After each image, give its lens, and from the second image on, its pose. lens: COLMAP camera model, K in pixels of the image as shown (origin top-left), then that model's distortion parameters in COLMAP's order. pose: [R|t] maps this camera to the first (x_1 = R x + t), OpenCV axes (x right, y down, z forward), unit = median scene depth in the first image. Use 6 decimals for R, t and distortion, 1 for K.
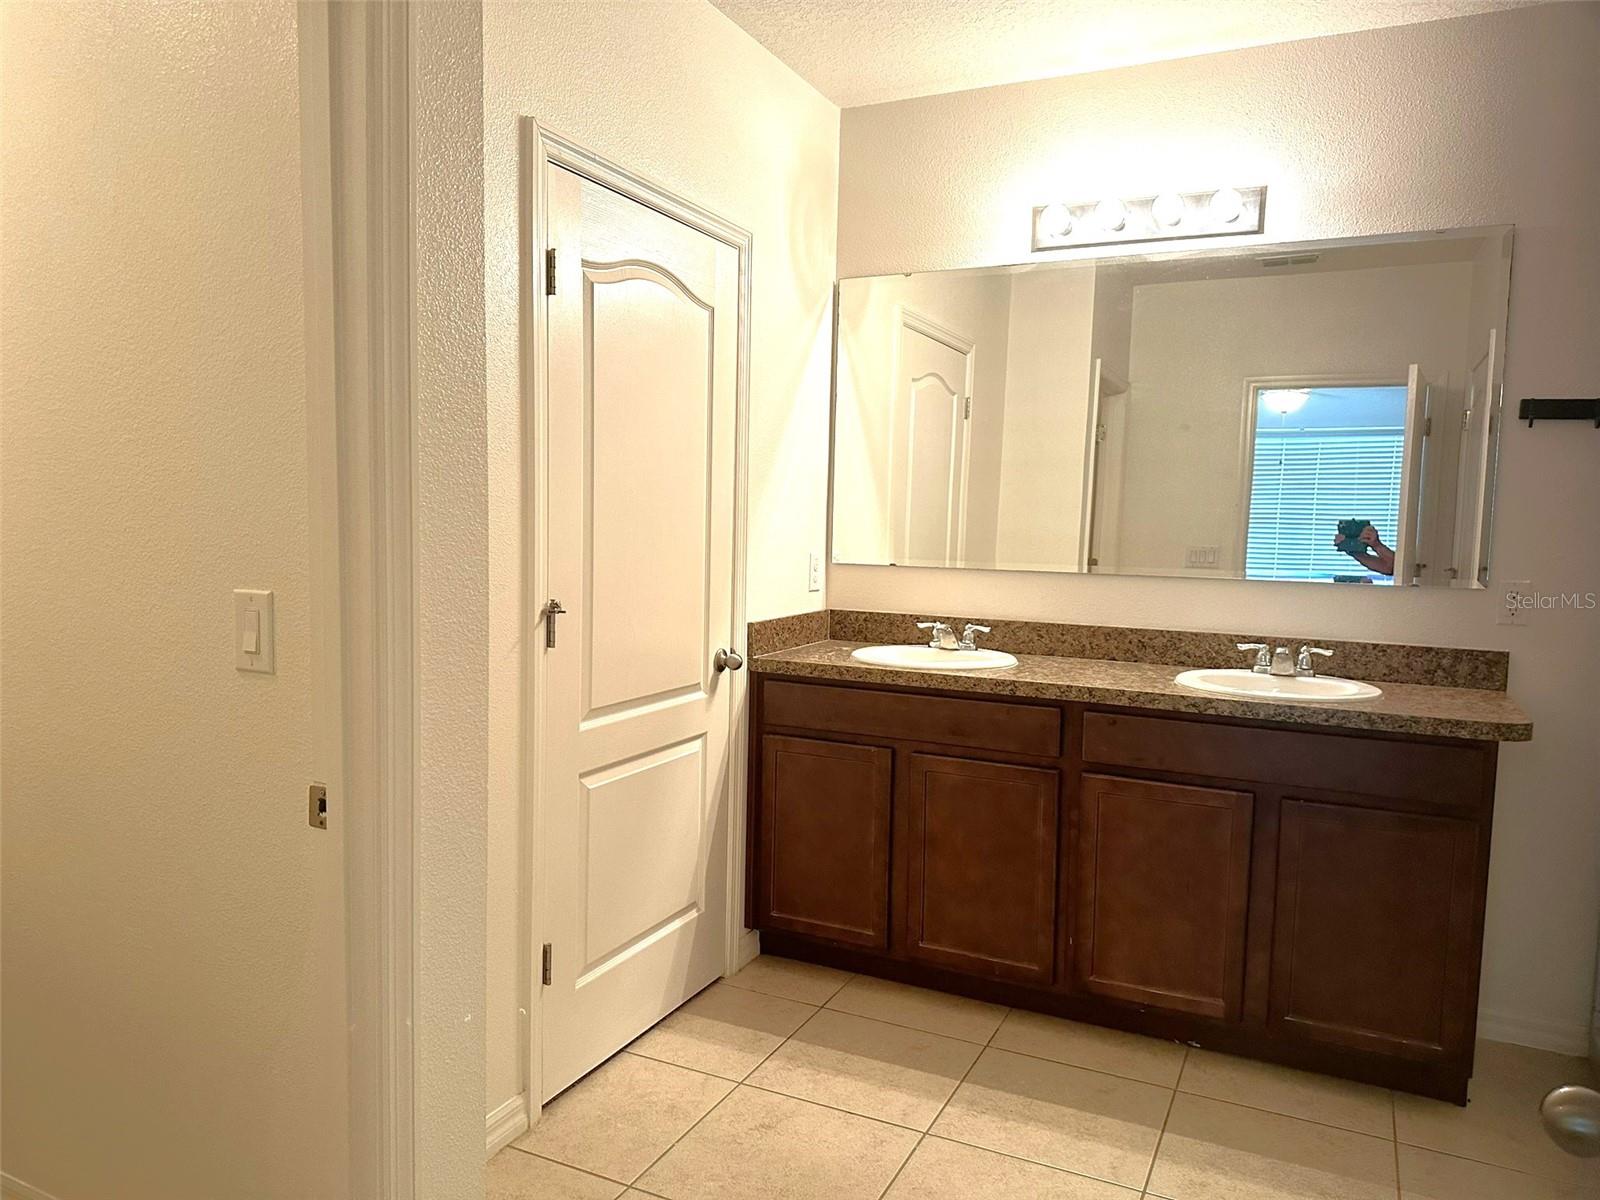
lens RADIAL K [[1106.9, 0, 798.7], [0, 1106.9, 603.7], [0, 0, 1]] dist [-0.008200, -0.011601]
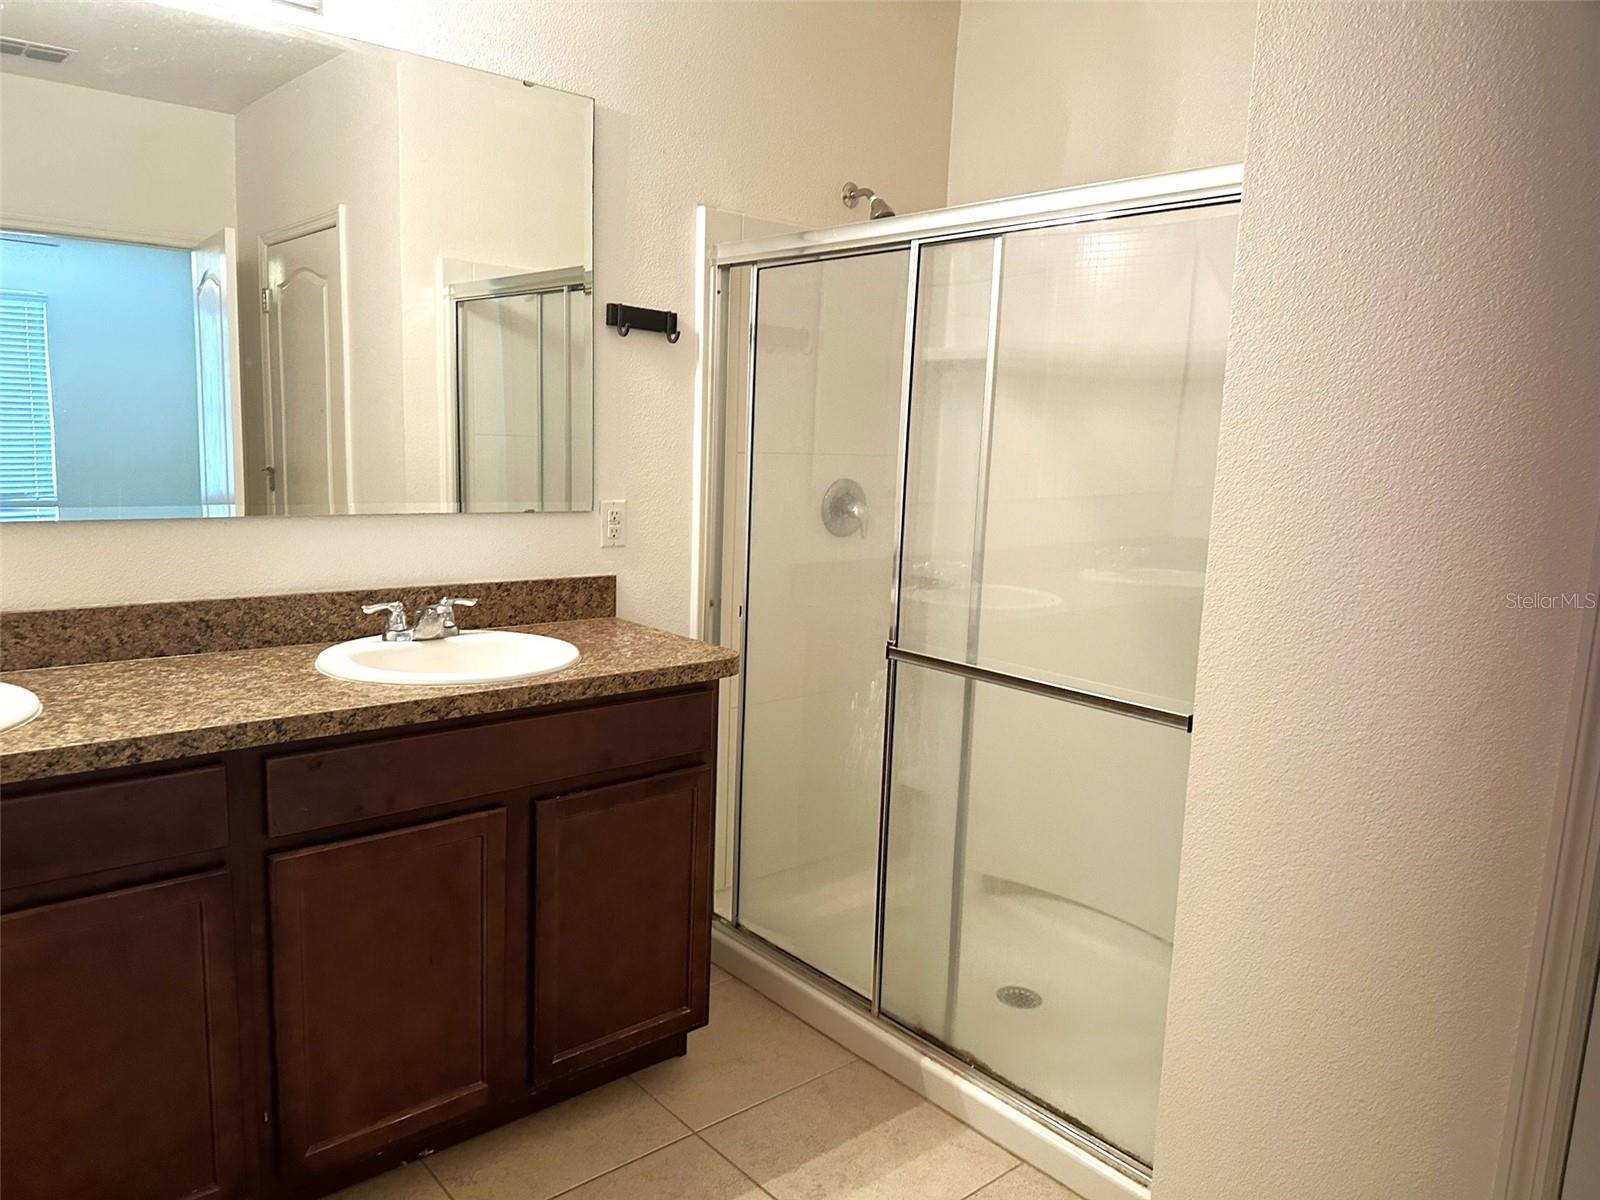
lens RADIAL K [[1106.9, 0, 803.4], [0, 1106.9, 600.2], [0, 0, 1]] dist [-0.008200, -0.011601]
pose [[0.362914, -0.143575, 0.920695, -0.175316], [0.039767, 0.989545, 0.138637, -0.059652], [-0.930974, -0.013700, 0.364829, 0.491358]]
